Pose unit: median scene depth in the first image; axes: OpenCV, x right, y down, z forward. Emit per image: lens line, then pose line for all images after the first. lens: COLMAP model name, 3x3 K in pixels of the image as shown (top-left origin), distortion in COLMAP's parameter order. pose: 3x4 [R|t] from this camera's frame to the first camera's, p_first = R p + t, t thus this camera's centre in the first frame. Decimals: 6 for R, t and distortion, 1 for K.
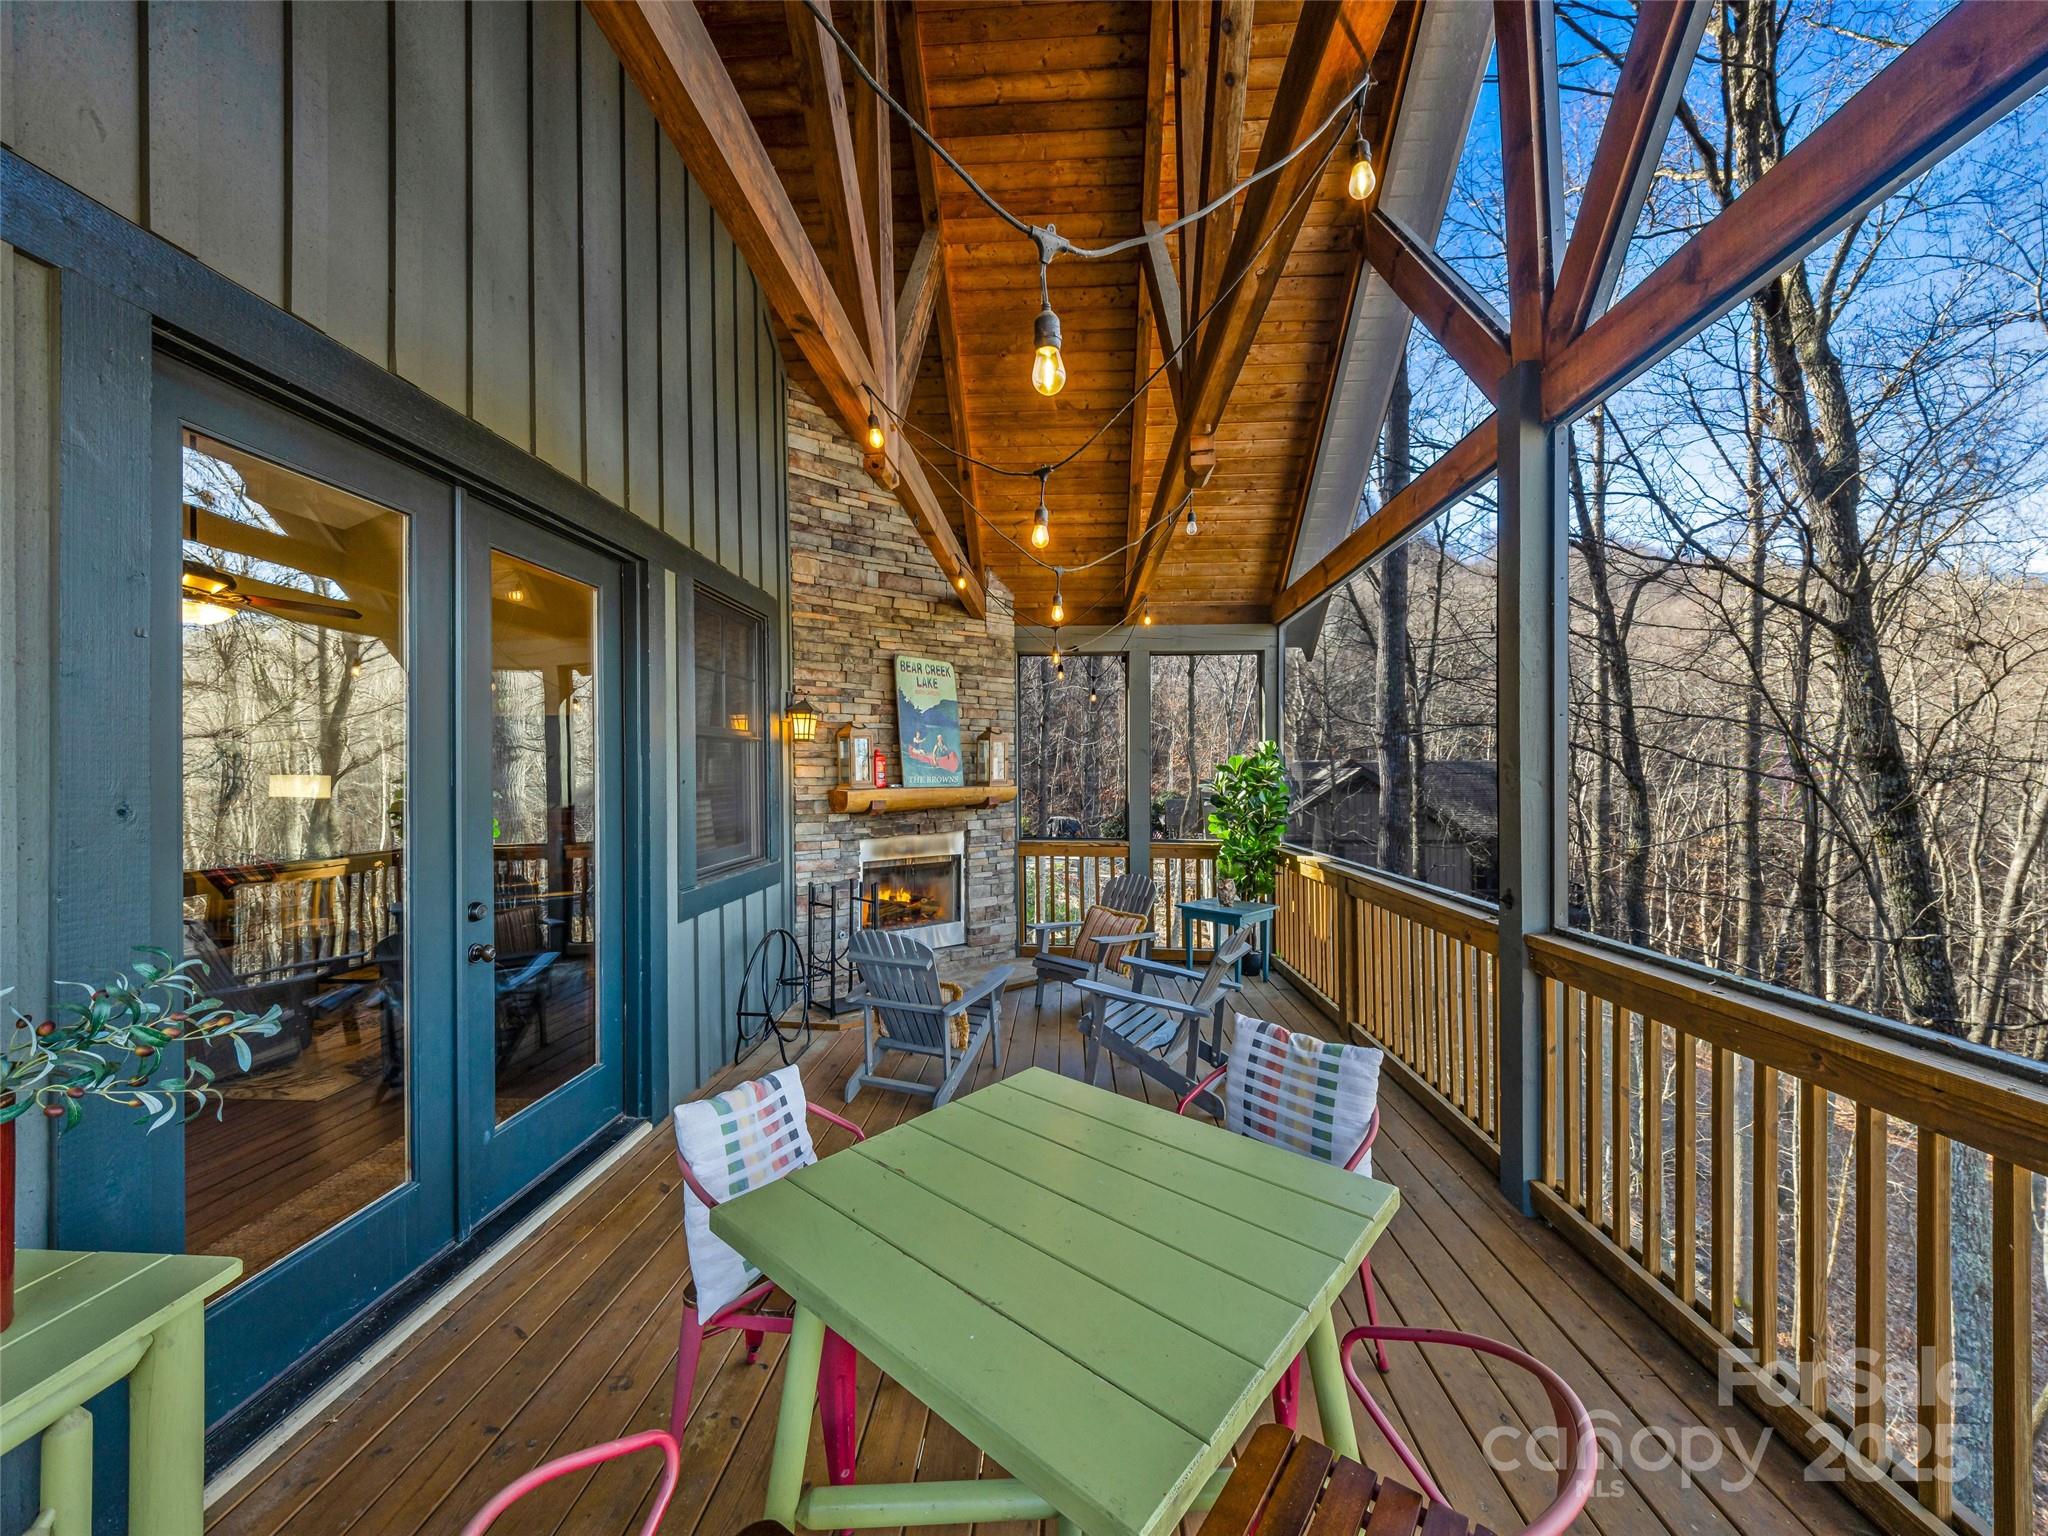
lens RADIAL K [[753.0, 0, 1043.0], [0, 753.0, 767.3], [0, 0, 1]] dist [-0.003474, -0.000016]
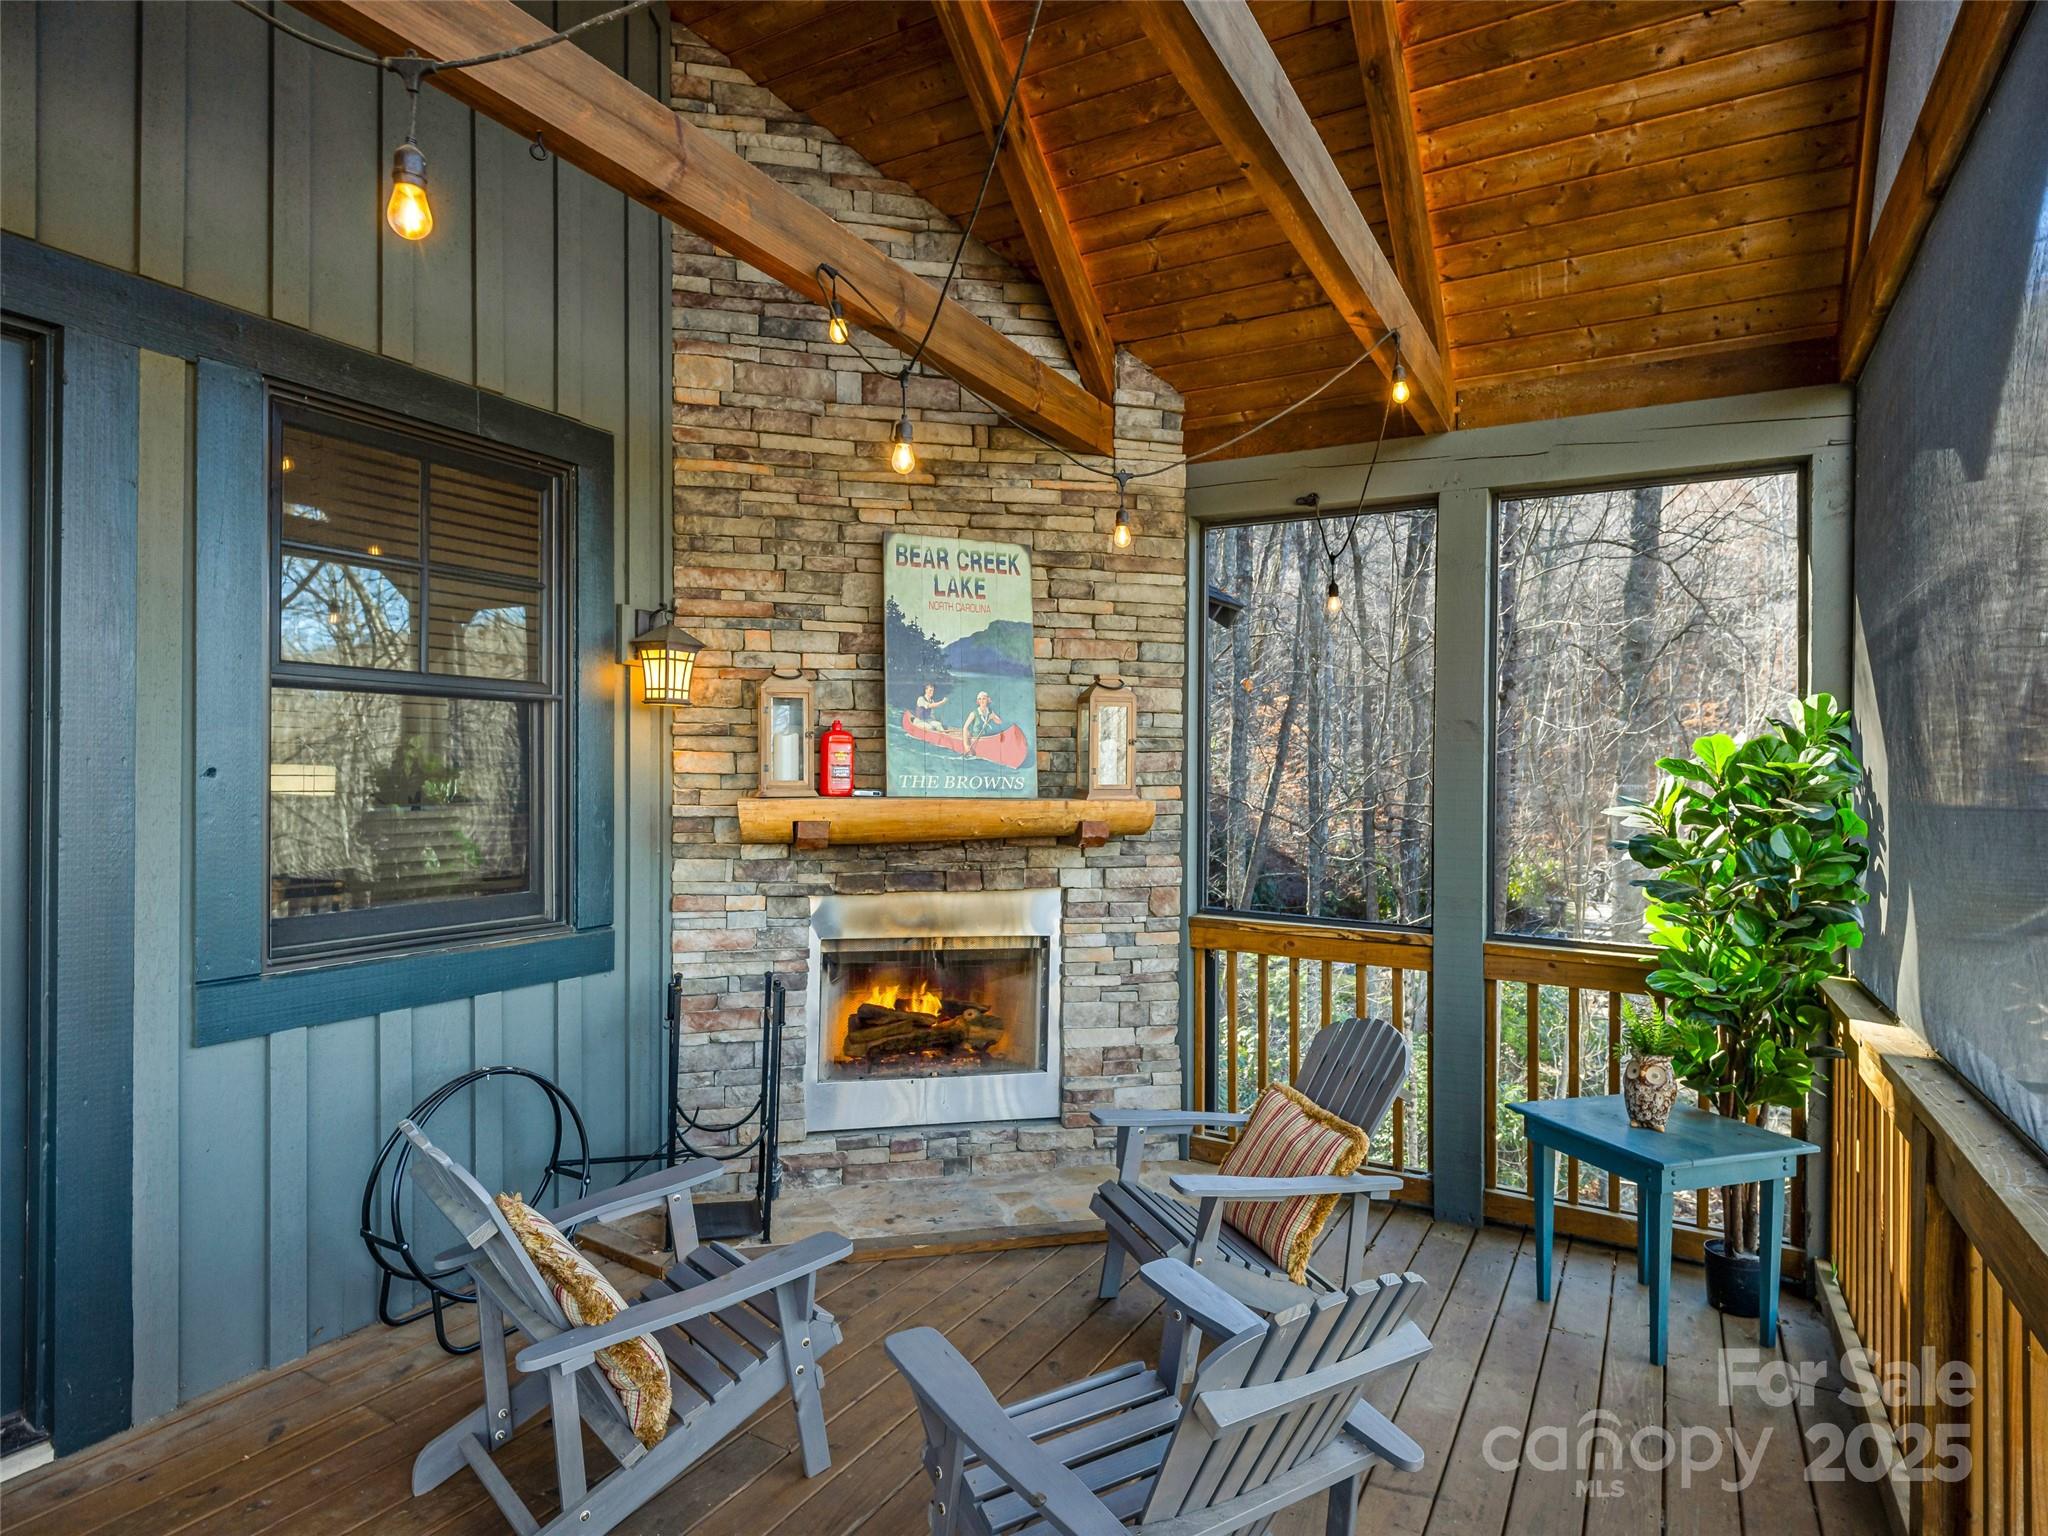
lens RADIAL K [[1148.6, 0, 1013.0], [0, 1148.6, 773.6], [0, 0, 1]] dist [-0.003736, -0.001992]
pose [[0.892548, 0.012786, -0.450771, 0.226991], [-0.012334, 0.999916, 0.003941, 0.007453], [0.450784, 0.002042, 0.892631, 0.351550]]
